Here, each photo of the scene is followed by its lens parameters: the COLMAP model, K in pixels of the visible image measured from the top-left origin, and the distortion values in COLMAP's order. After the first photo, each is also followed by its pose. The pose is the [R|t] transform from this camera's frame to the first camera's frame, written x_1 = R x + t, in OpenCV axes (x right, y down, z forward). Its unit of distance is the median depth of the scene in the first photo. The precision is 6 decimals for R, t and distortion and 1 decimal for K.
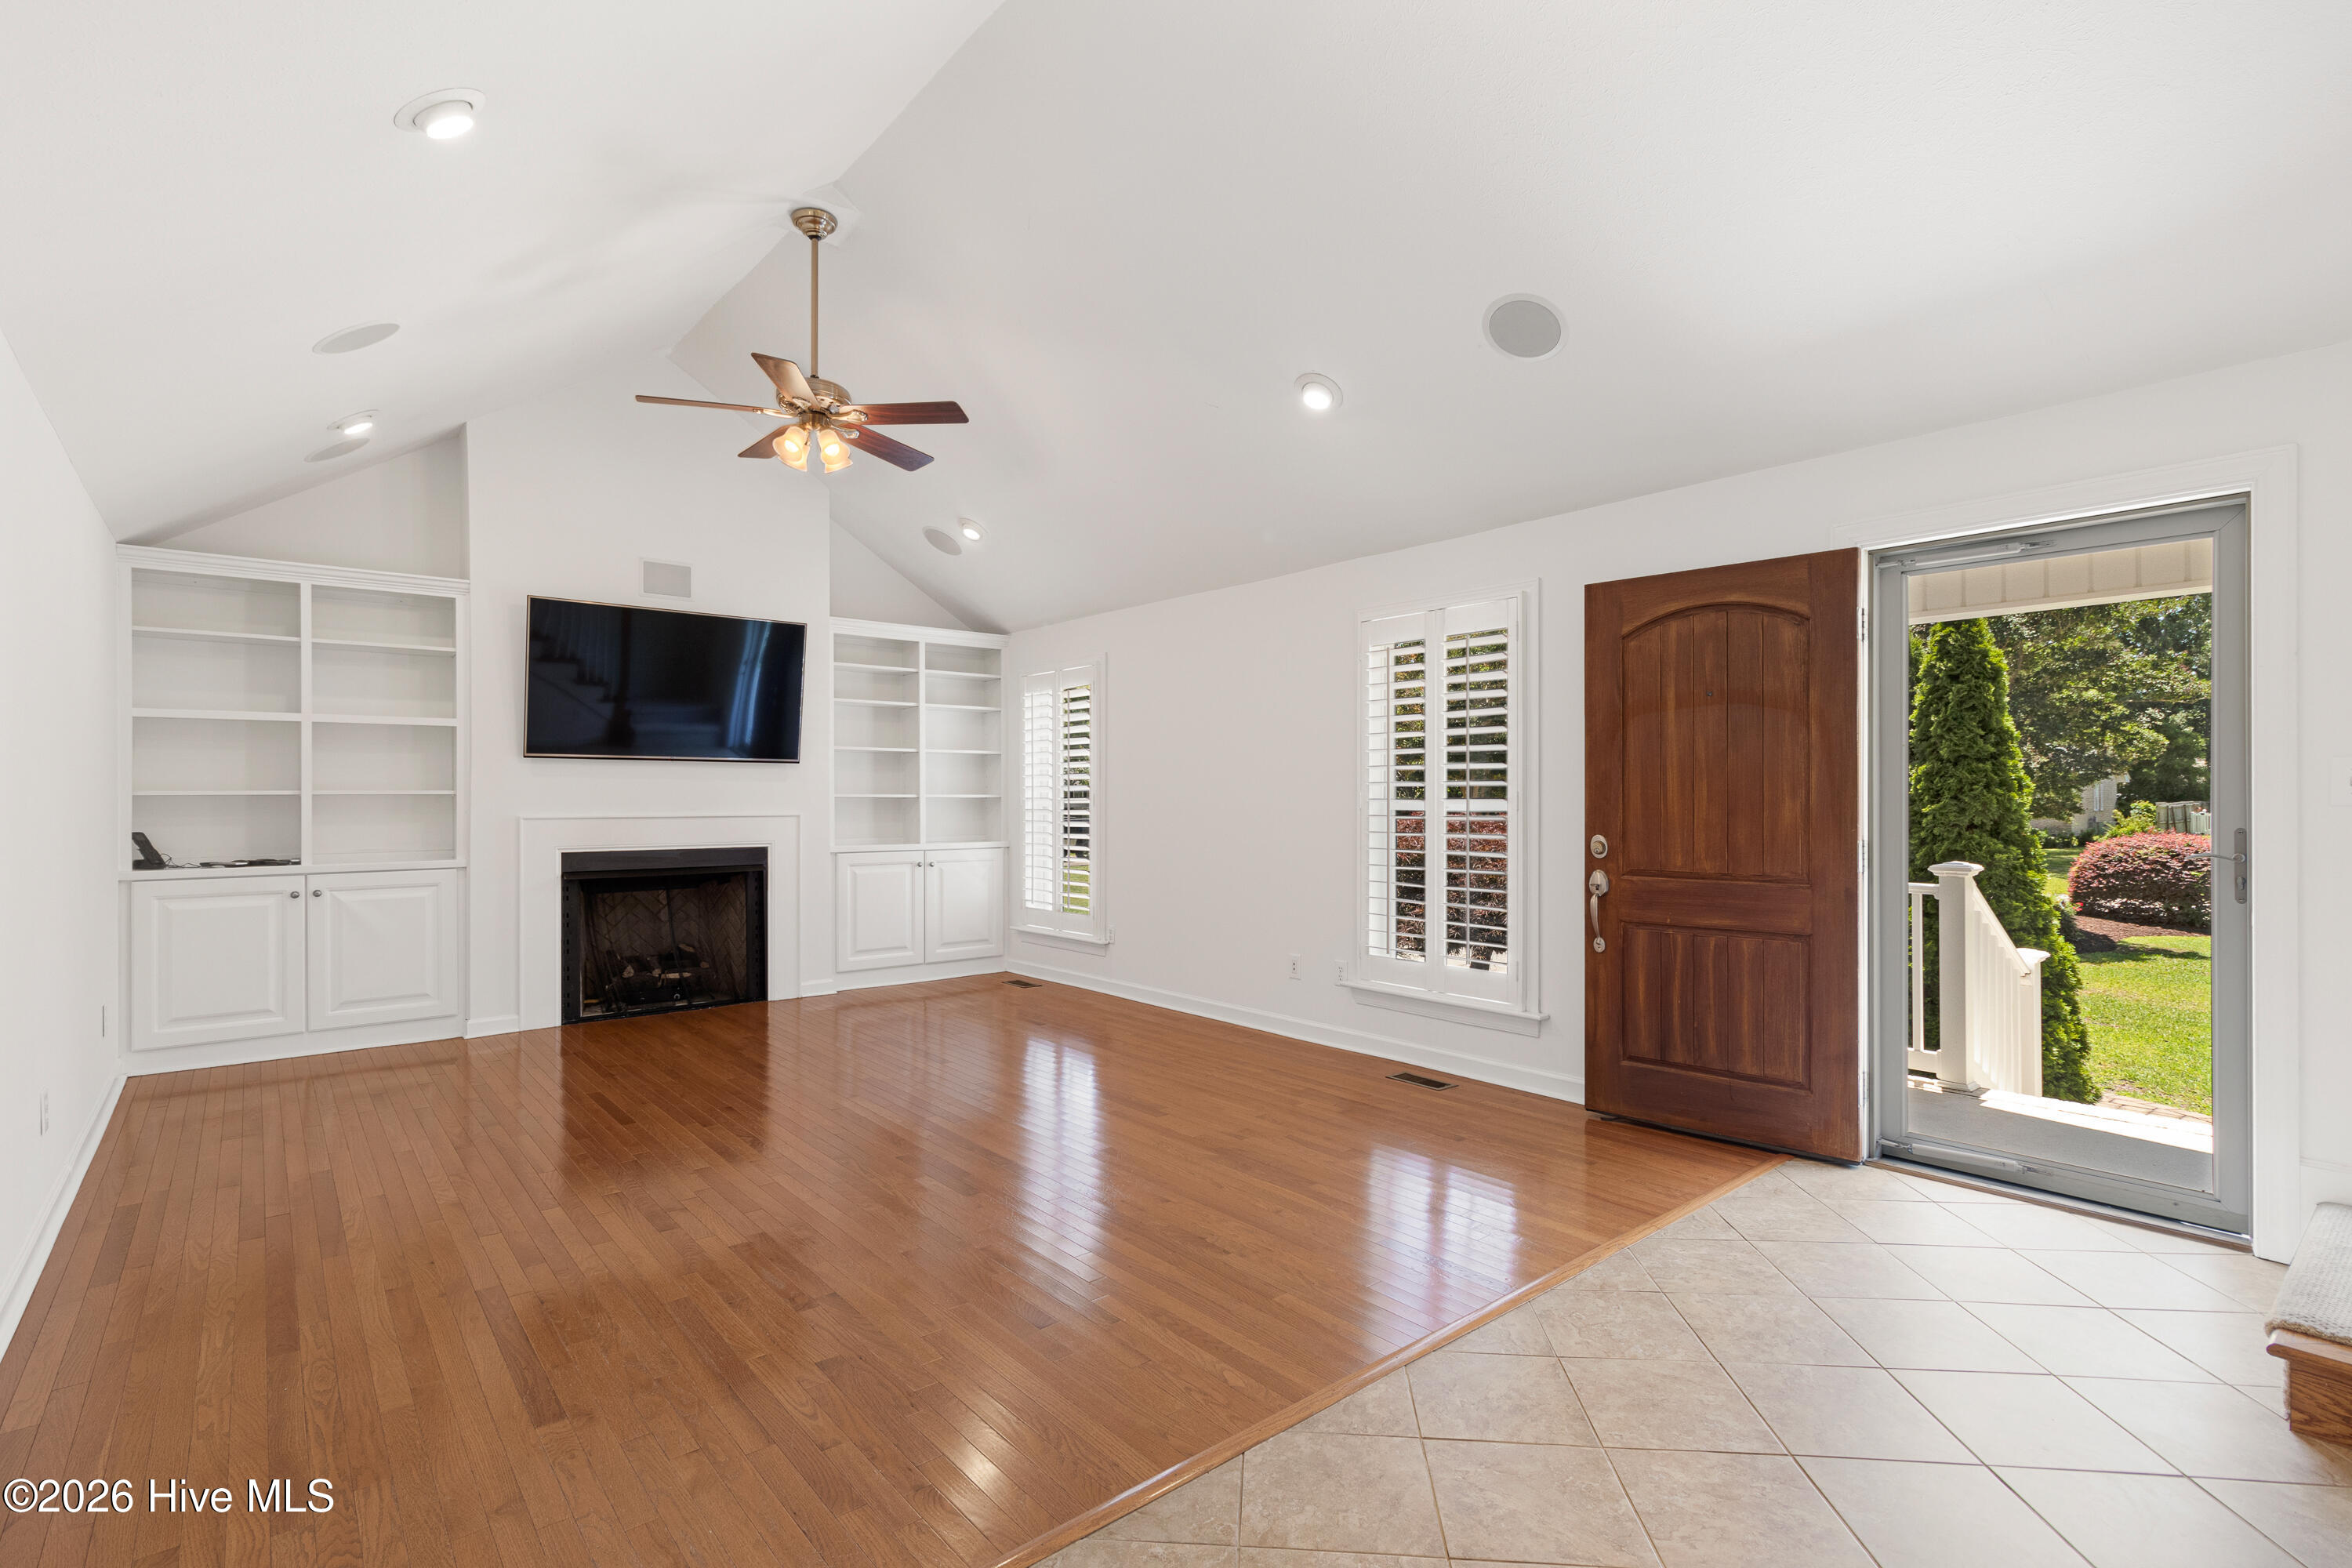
lens RADIAL K [[1105.2, 0, 1164.0], [0, 1105.2, 781.6], [0, 0, 1]] dist [0.001008, 0.000280]
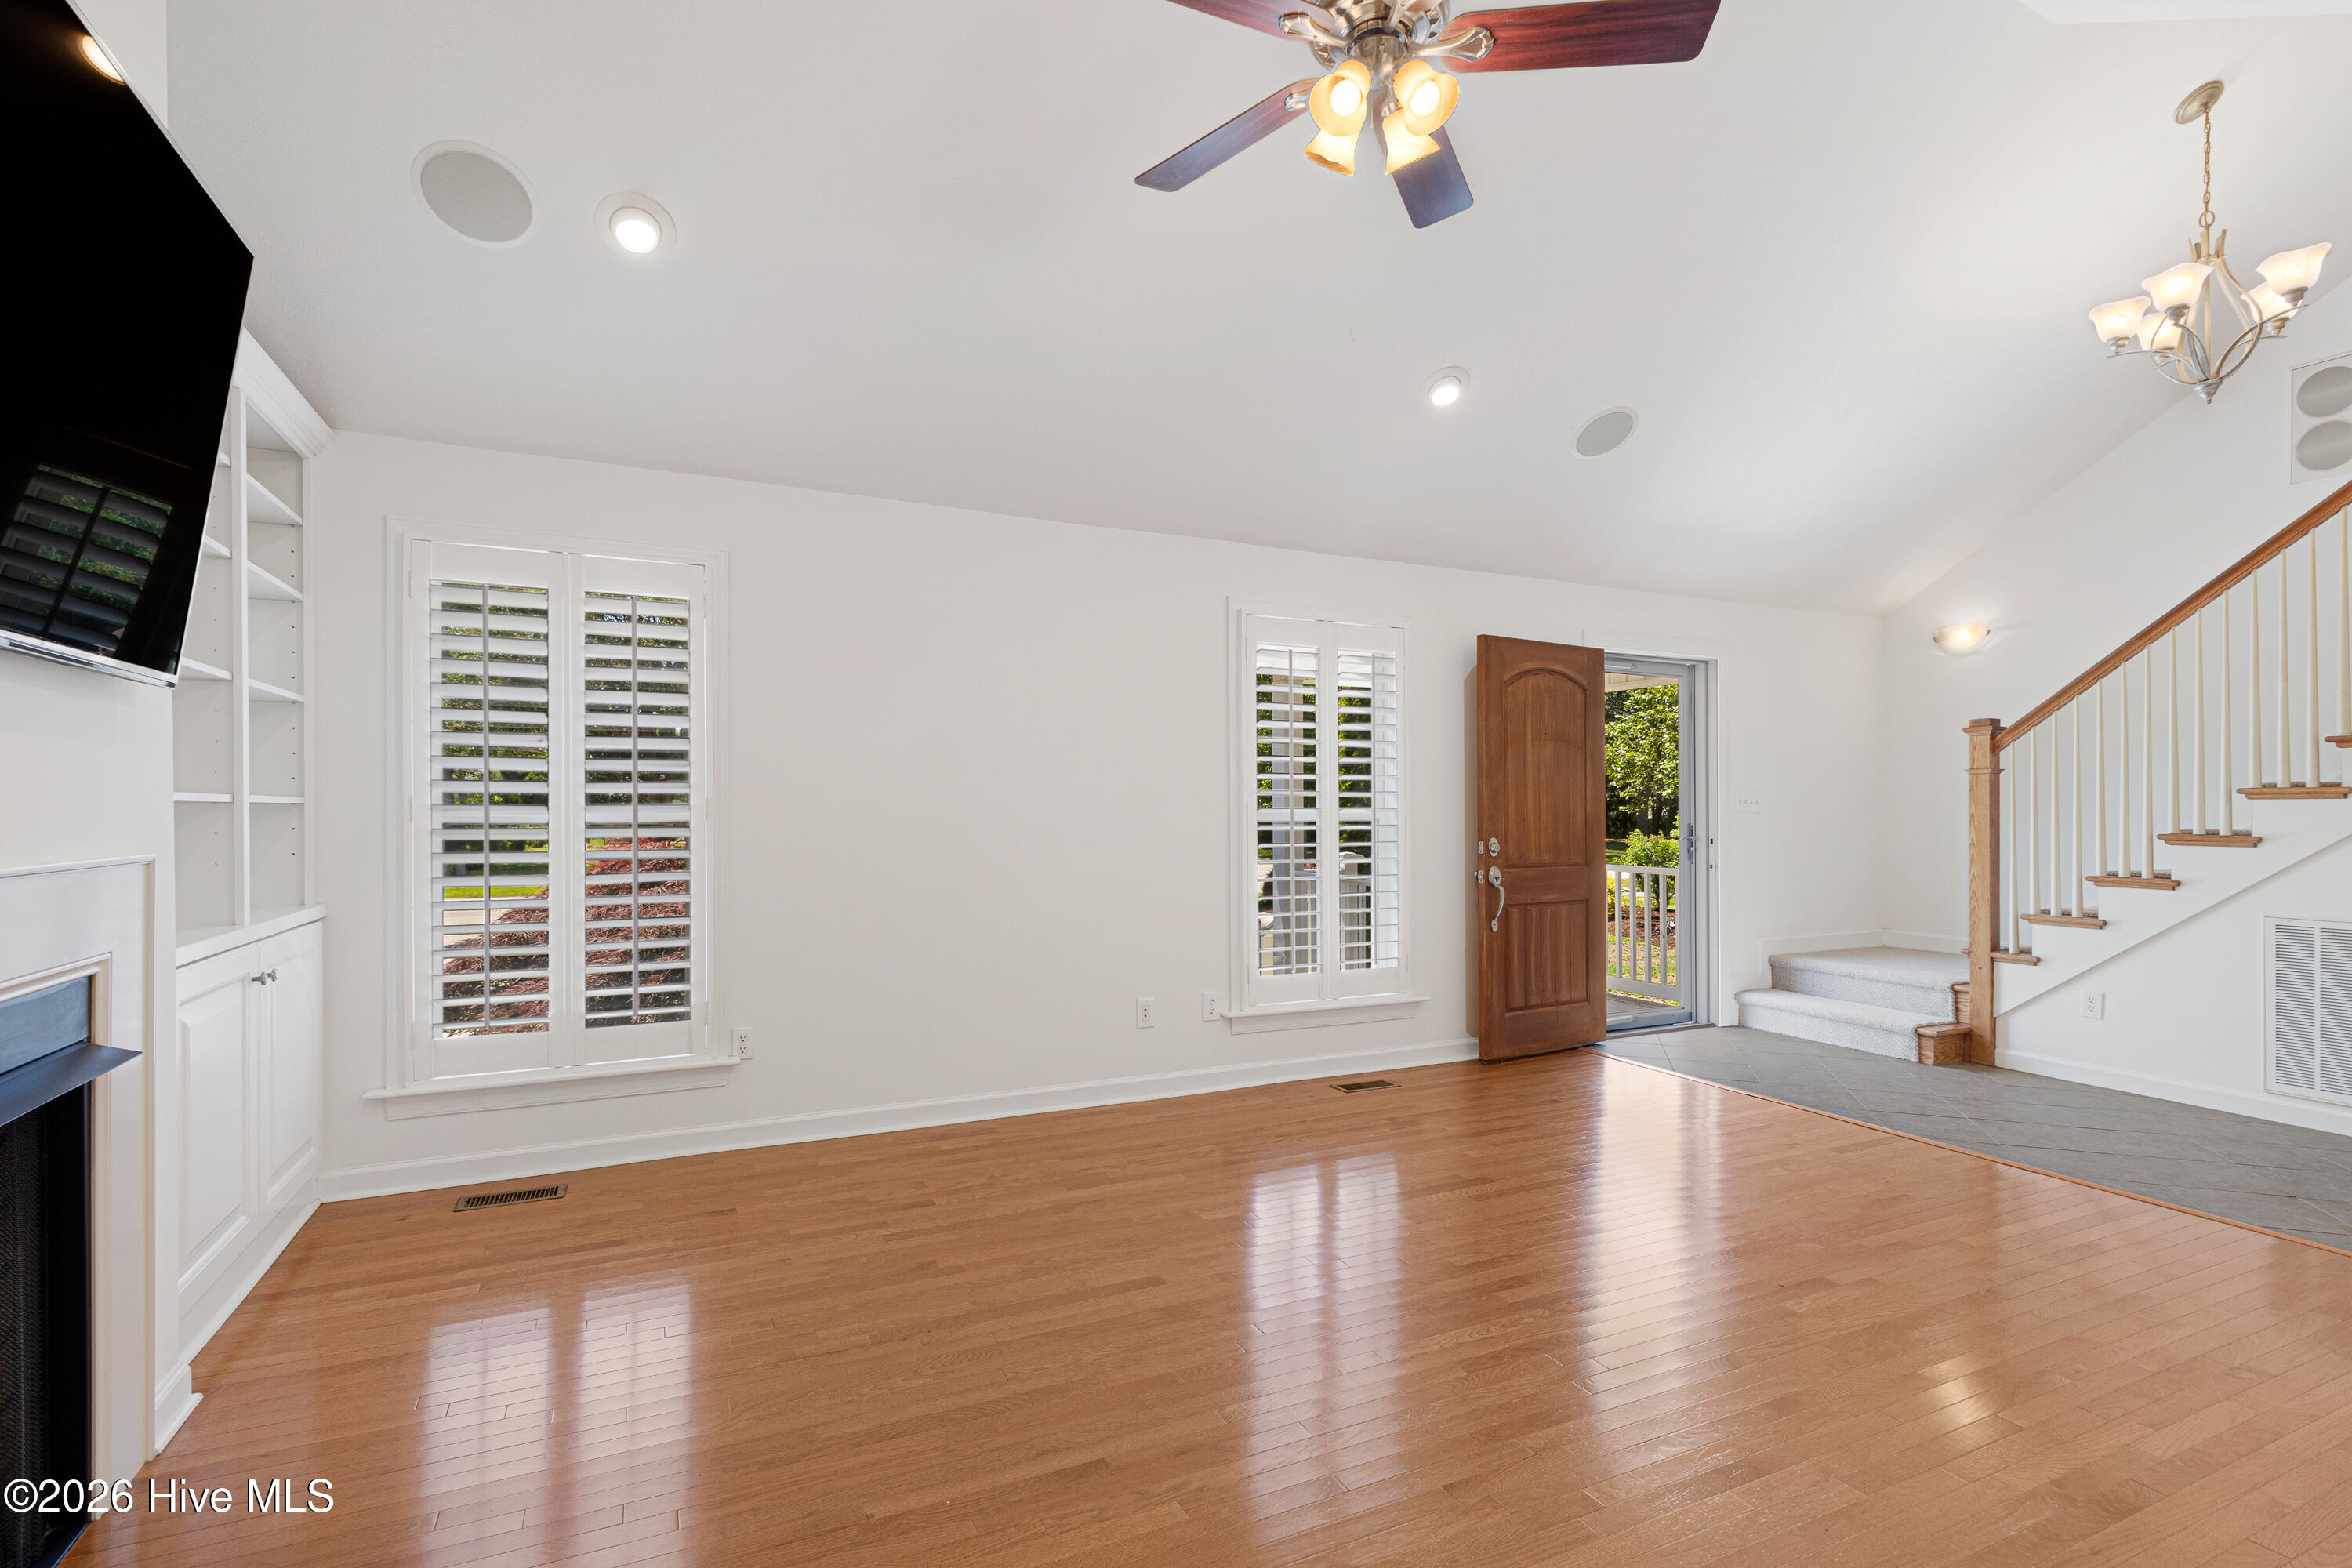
lens RADIAL K [[1062.1, 0, 1176.0], [0, 1062.1, 784.0], [0, 0, 1]] dist [0.001368, 0.000209]
pose [[0.254075, 0.021870, 0.966937, -0.634518], [-0.016683, 0.999695, -0.018228, 0.011449], [-0.967041, -0.011500, 0.254362, 0.771422]]
